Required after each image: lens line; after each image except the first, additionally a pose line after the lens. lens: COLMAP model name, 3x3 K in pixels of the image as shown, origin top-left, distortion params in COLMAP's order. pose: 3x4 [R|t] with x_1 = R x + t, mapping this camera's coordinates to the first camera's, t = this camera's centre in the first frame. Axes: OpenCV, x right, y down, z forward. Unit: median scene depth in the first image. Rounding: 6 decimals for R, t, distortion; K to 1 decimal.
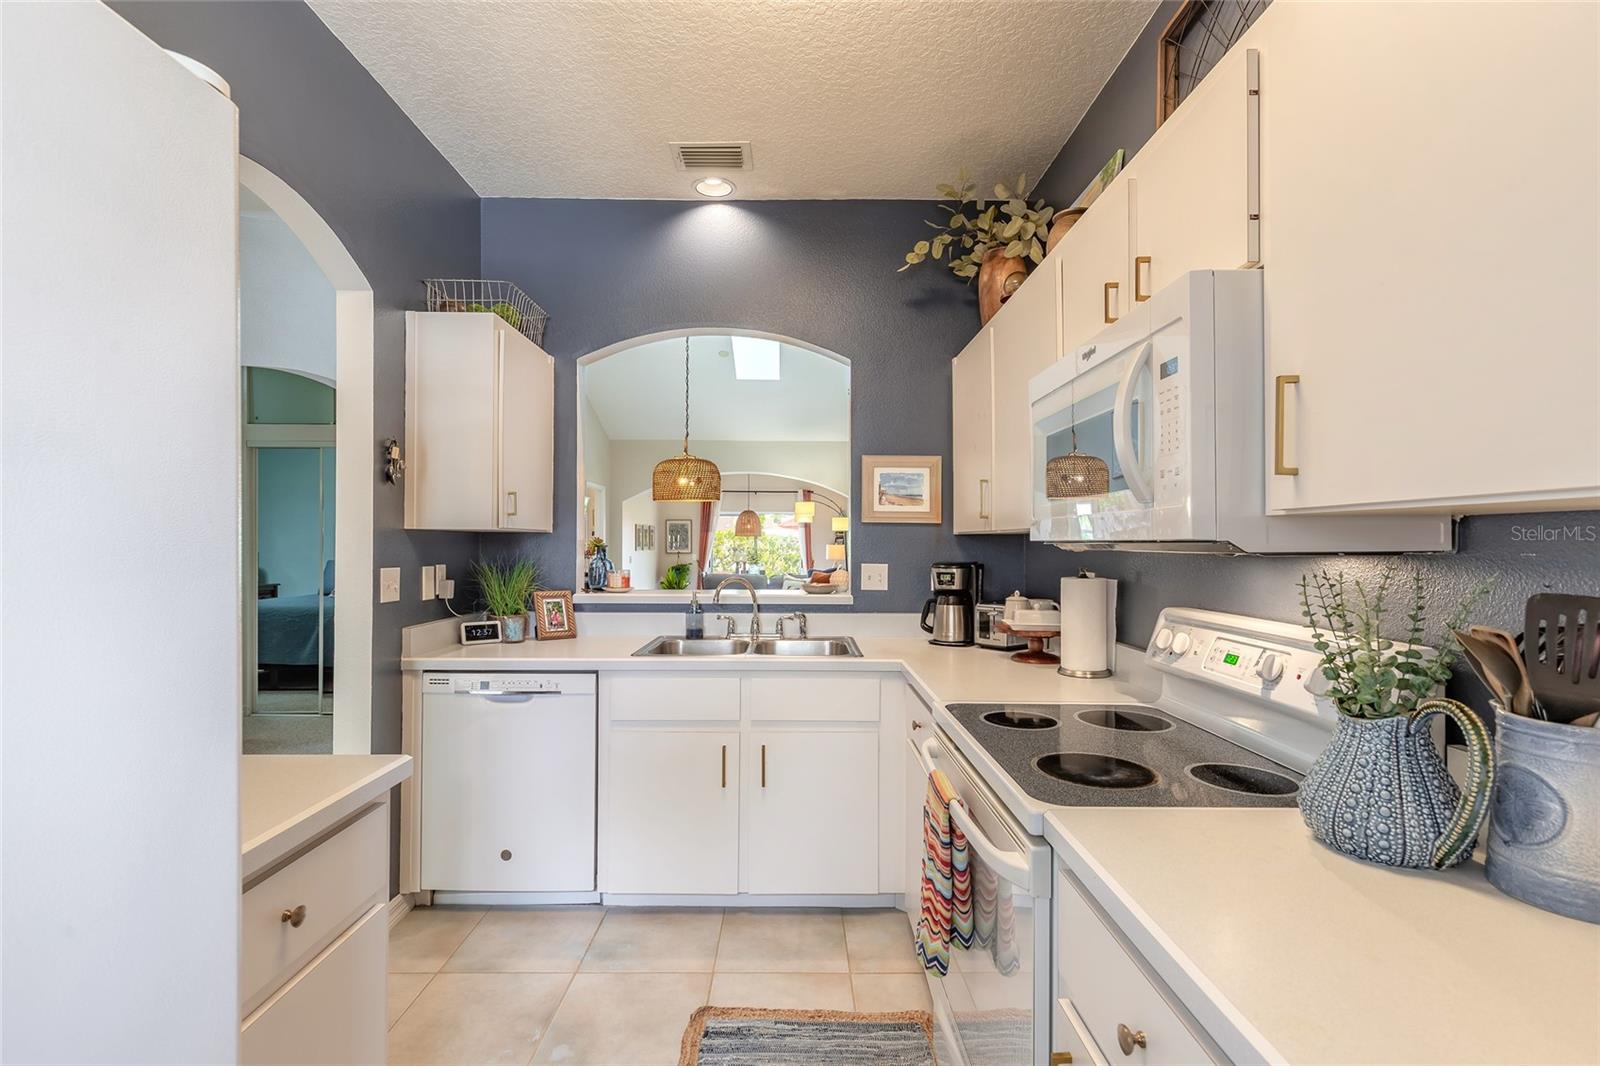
lens RADIAL K [[720.1, 0, 801.9], [0, 720.1, 537.0], [0, 0, 1]] dist [0.009845, -0.002451]
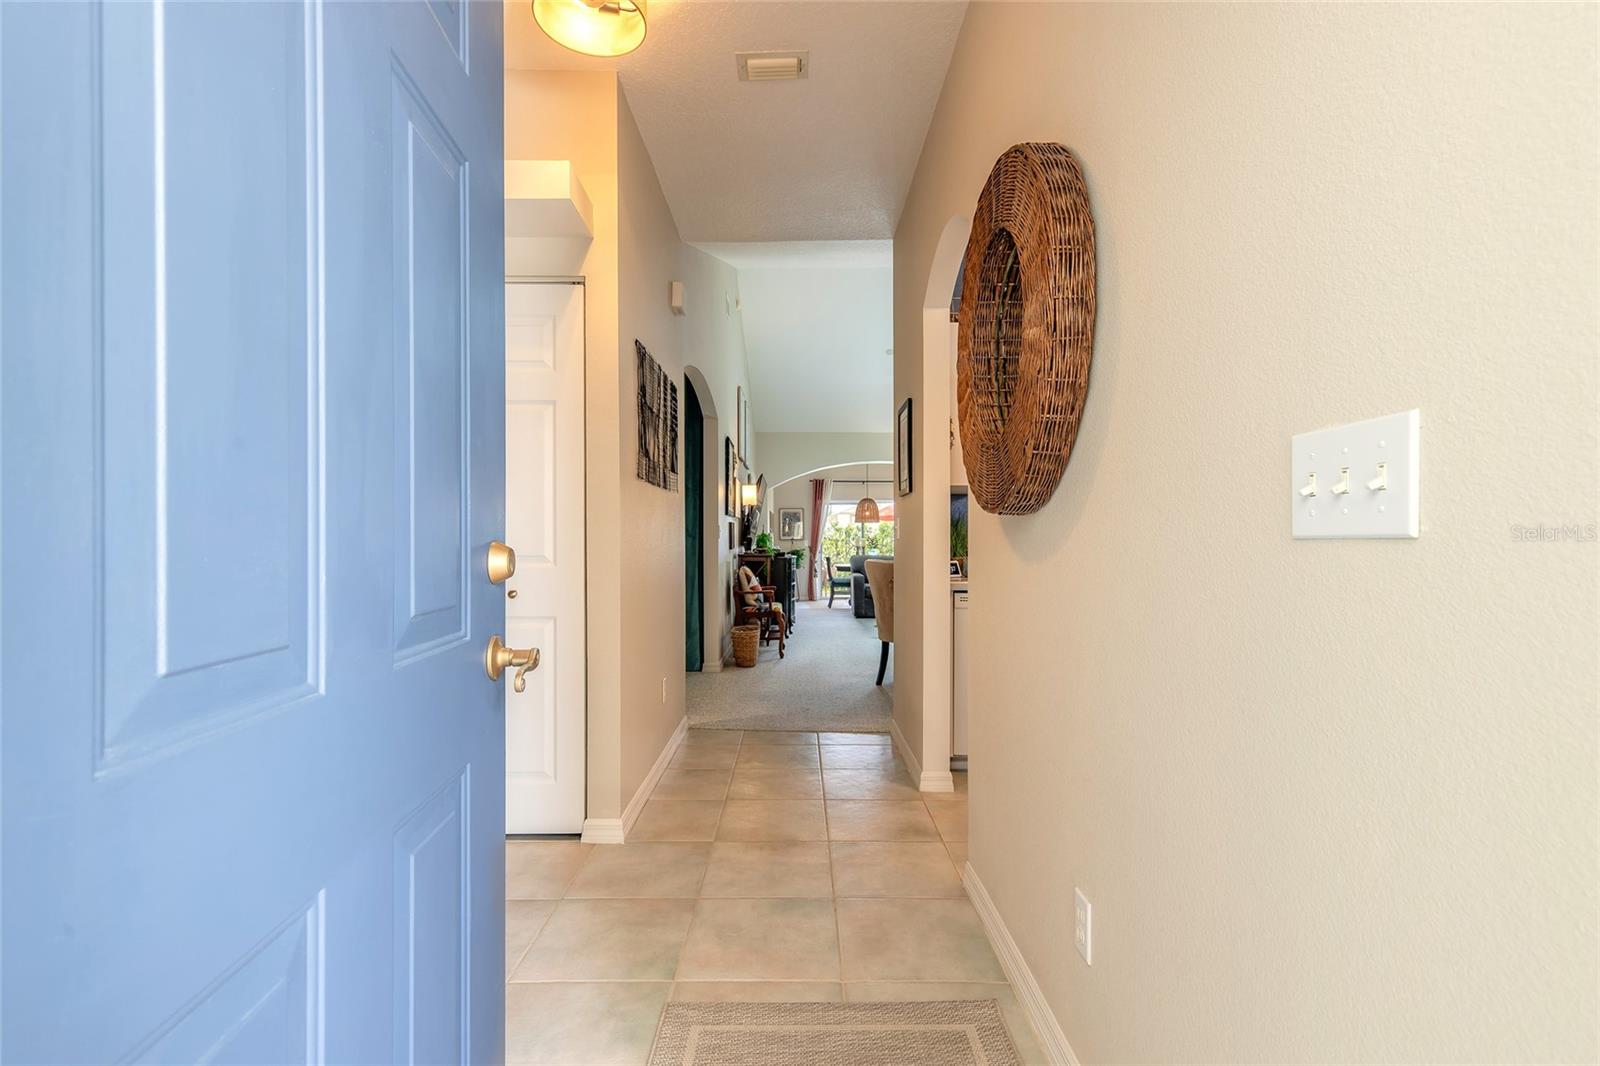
lens RADIAL K [[720.1, 0, 798.6], [0, 720.1, 535.2], [0, 0, 1]] dist [0.009845, -0.002451]
pose [[0.999942, -0.007048, -0.008178, -0.663631], [0.007044, 0.999975, -0.000577, 0.071565], [0.008182, 0.000519, 0.999966, -0.288260]]
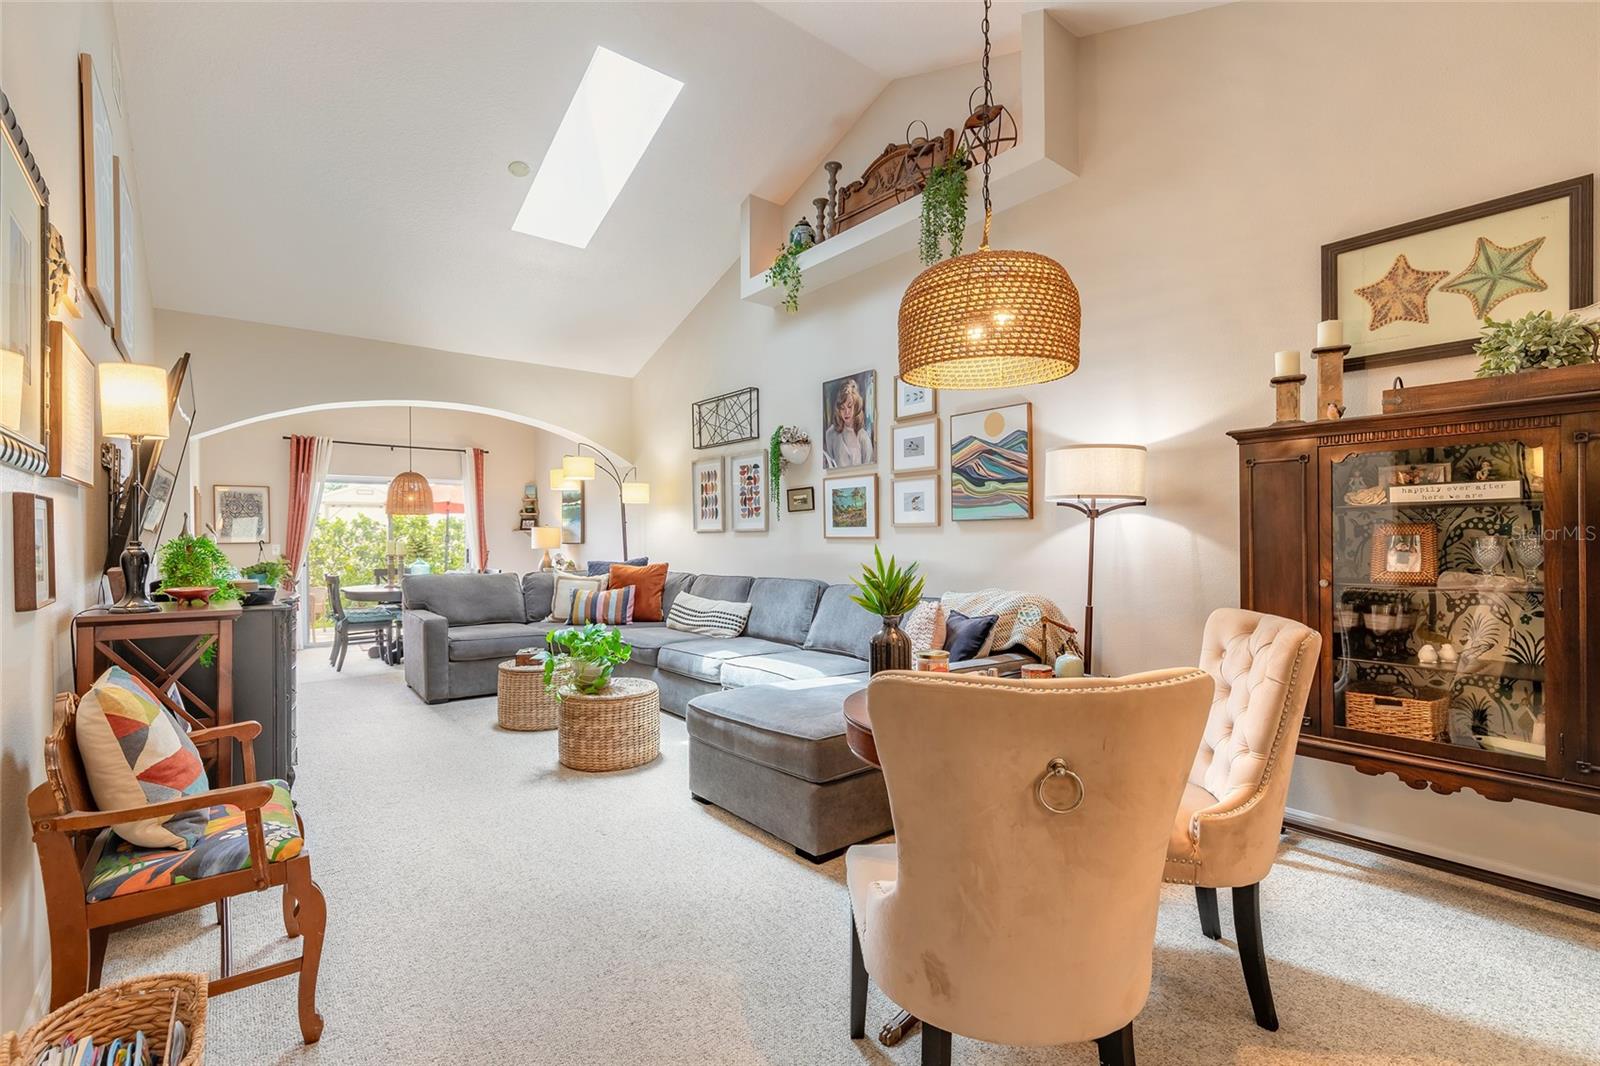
lens RADIAL K [[720.1, 0, 776.8], [0, 720.1, 539.3], [0, 0, 1]] dist [0.009845, -0.002451]
pose [[0.799121, -0.006644, 0.601134, -0.775935], [-0.000187, 0.999936, 0.011300, 0.053718], [-0.601170, -0.009142, 0.799069, 1.210274]]
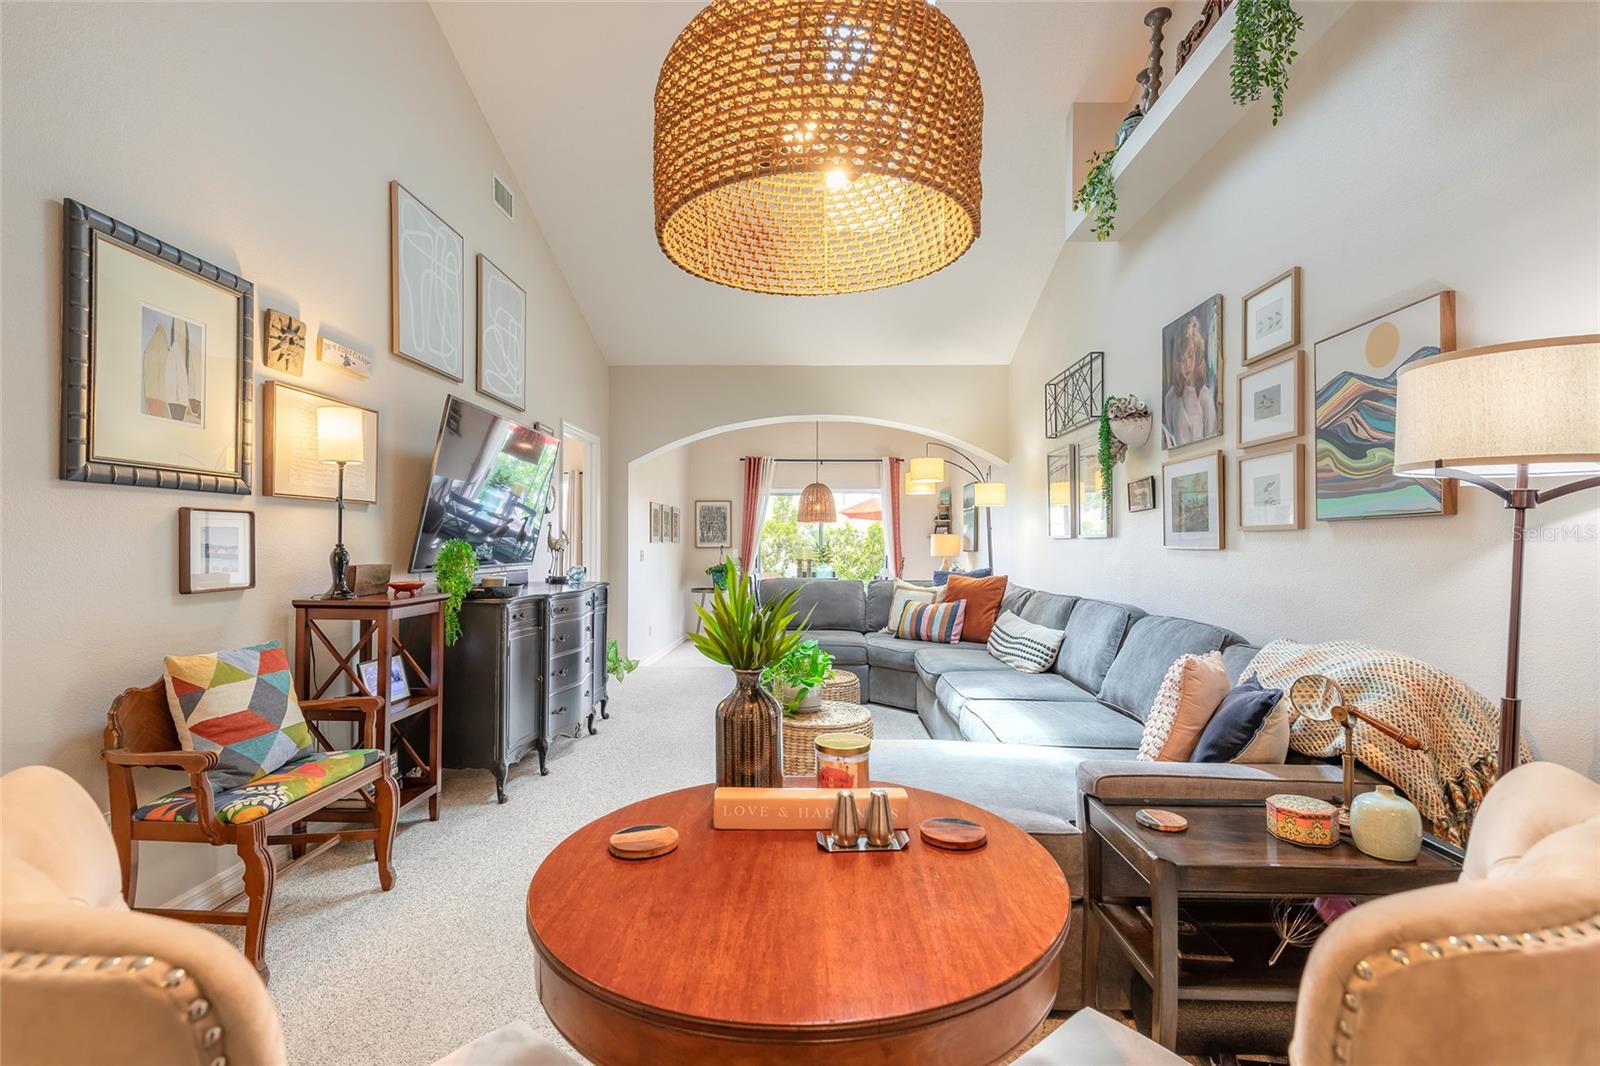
lens RADIAL K [[720.1, 0, 796.1], [0, 720.1, 541.9], [0, 0, 1]] dist [0.009845, -0.002451]
pose [[0.999003, 0.002169, -0.044590, -0.248672], [-0.001932, 0.999984, 0.005365, 0.055278], [0.044601, -0.005274, 0.998991, 1.266680]]
